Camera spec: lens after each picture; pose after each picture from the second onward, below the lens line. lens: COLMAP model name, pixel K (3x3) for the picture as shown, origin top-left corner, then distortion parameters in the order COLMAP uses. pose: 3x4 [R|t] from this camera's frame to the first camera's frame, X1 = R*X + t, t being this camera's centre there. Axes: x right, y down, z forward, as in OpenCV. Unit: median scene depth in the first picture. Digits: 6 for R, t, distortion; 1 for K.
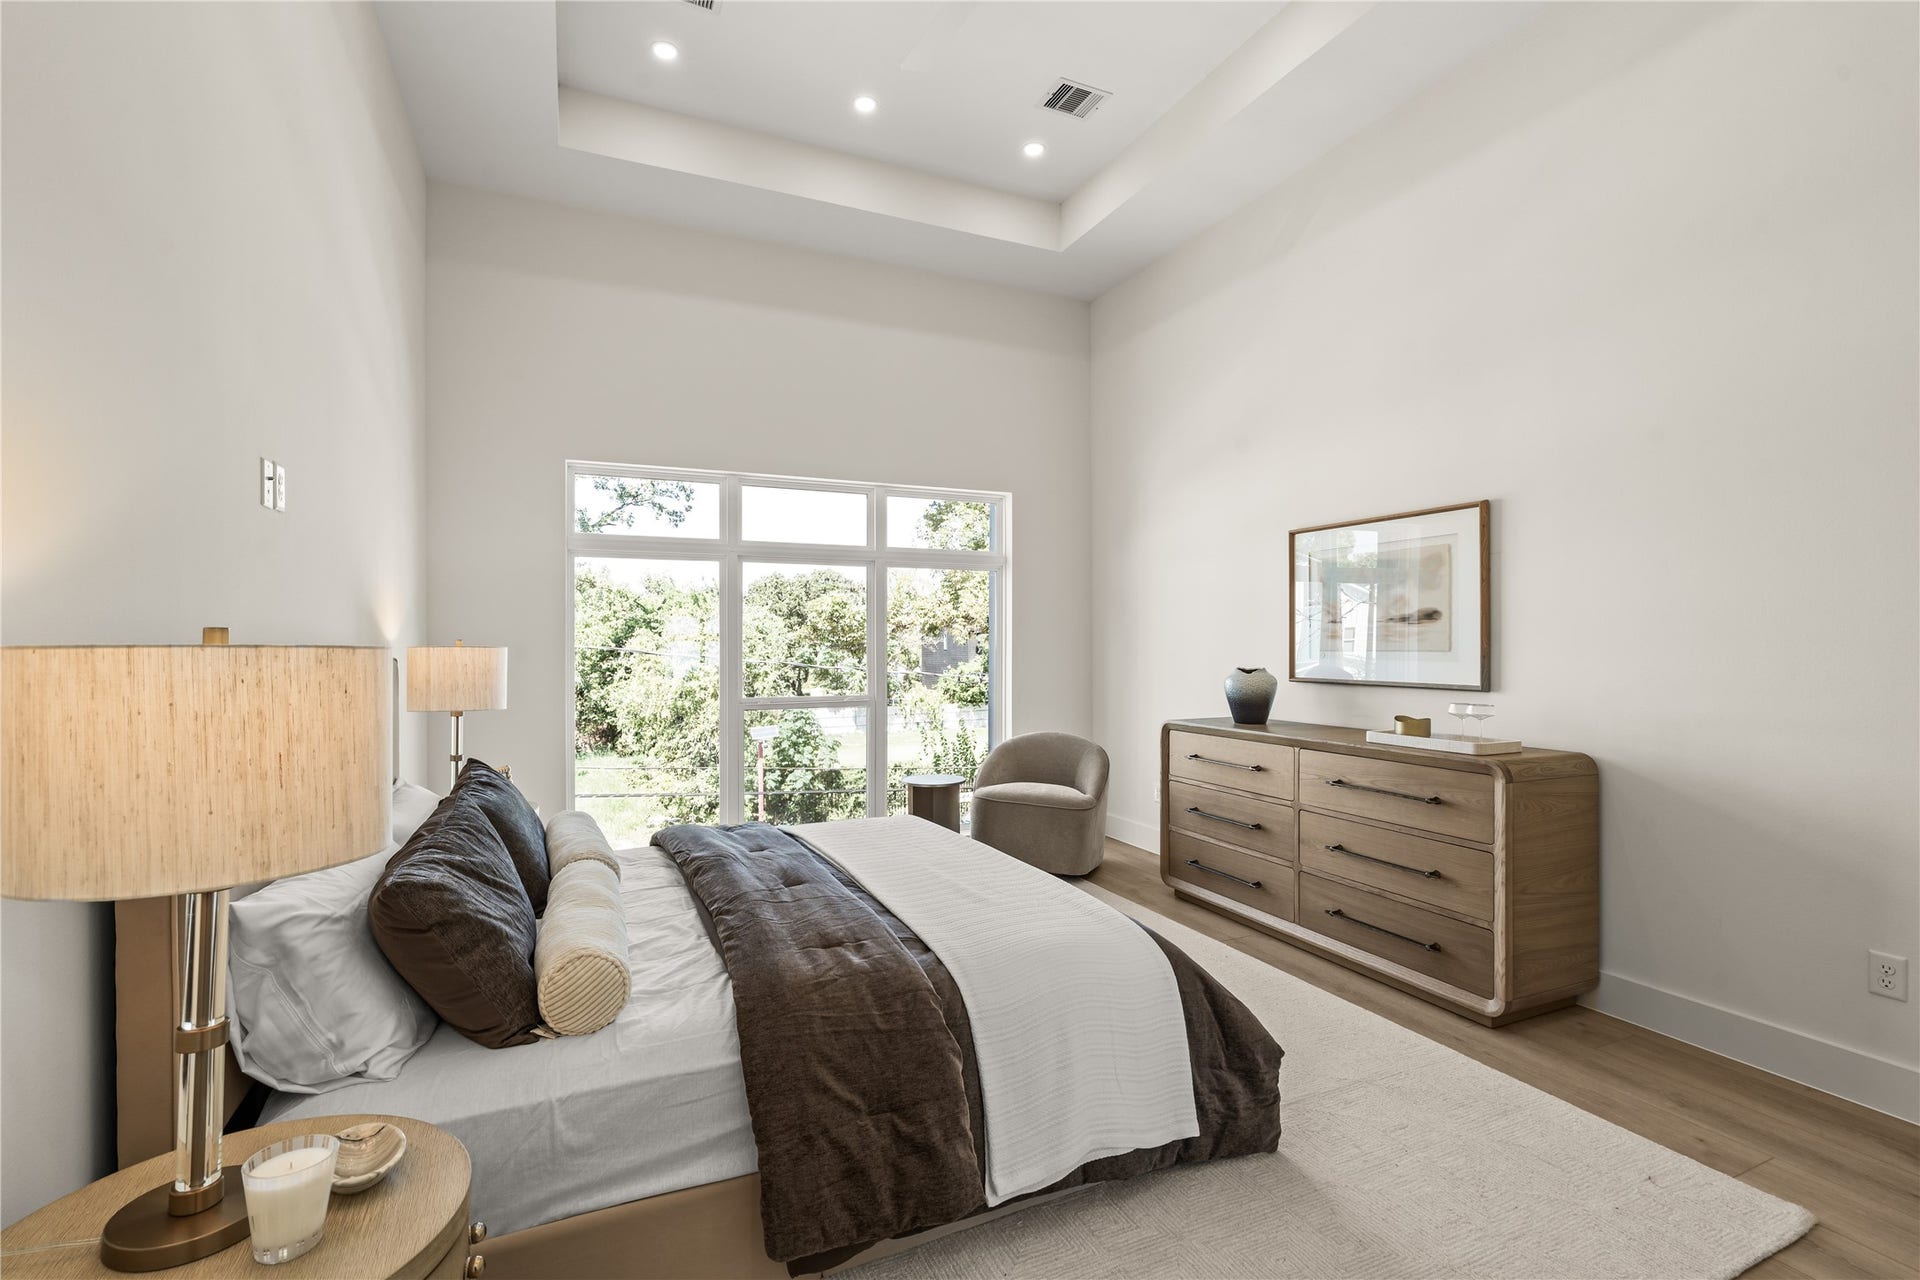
lens RADIAL K [[860.4, 0, 962.8], [0, 860.4, 643.0], [0, 0, 1]] dist [-0.005338, 0.001072]
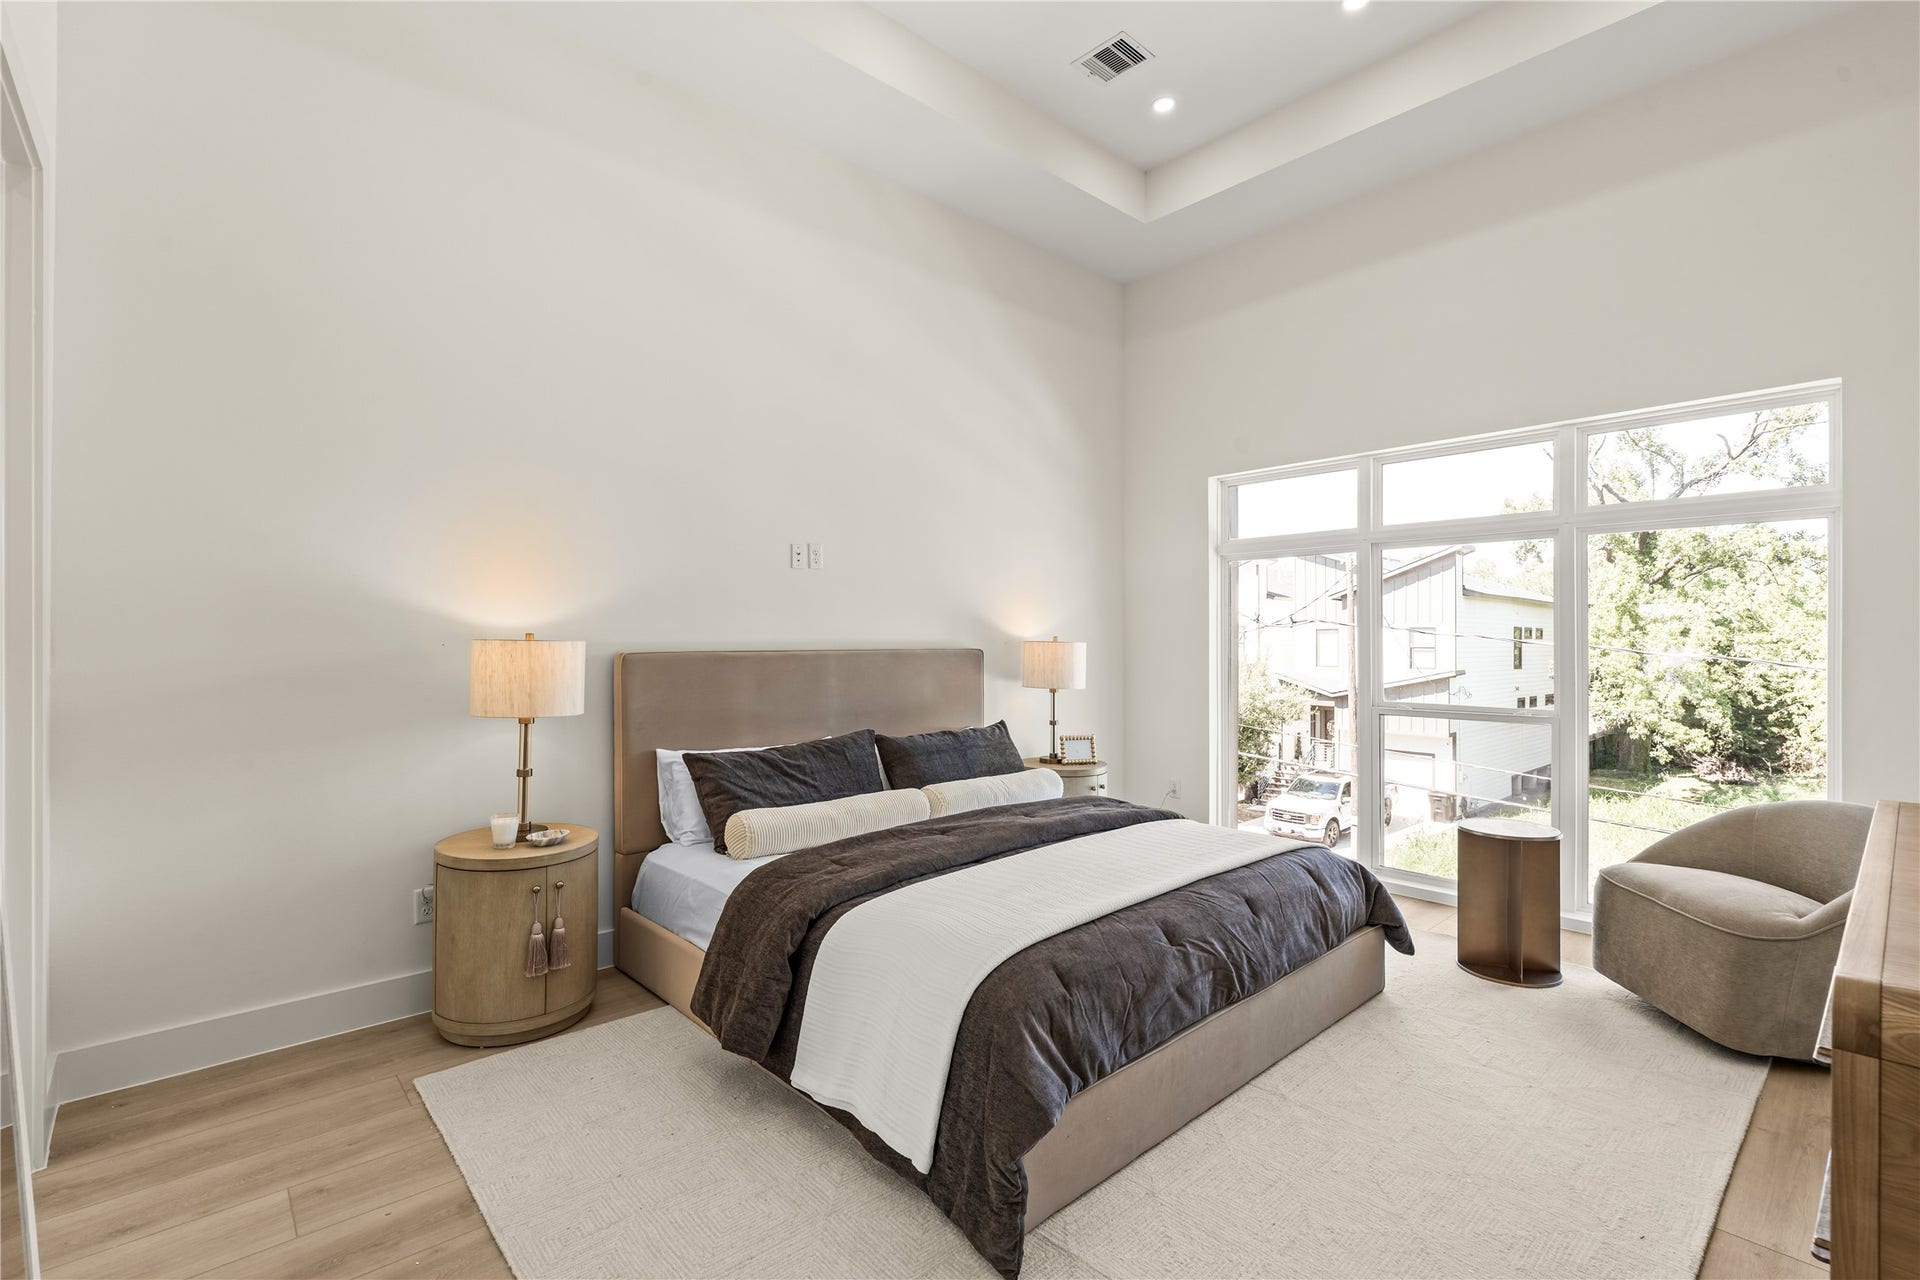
lens RADIAL K [[860.4, 0, 962.8], [0, 860.4, 643.0], [0, 0, 1]] dist [-0.005338, 0.001072]
pose [[0.315473, 0.014337, -0.948826, 0.571939], [-0.004641, 0.999897, 0.013566, -0.007882], [0.948923, 0.000124, 0.315507, 0.364418]]
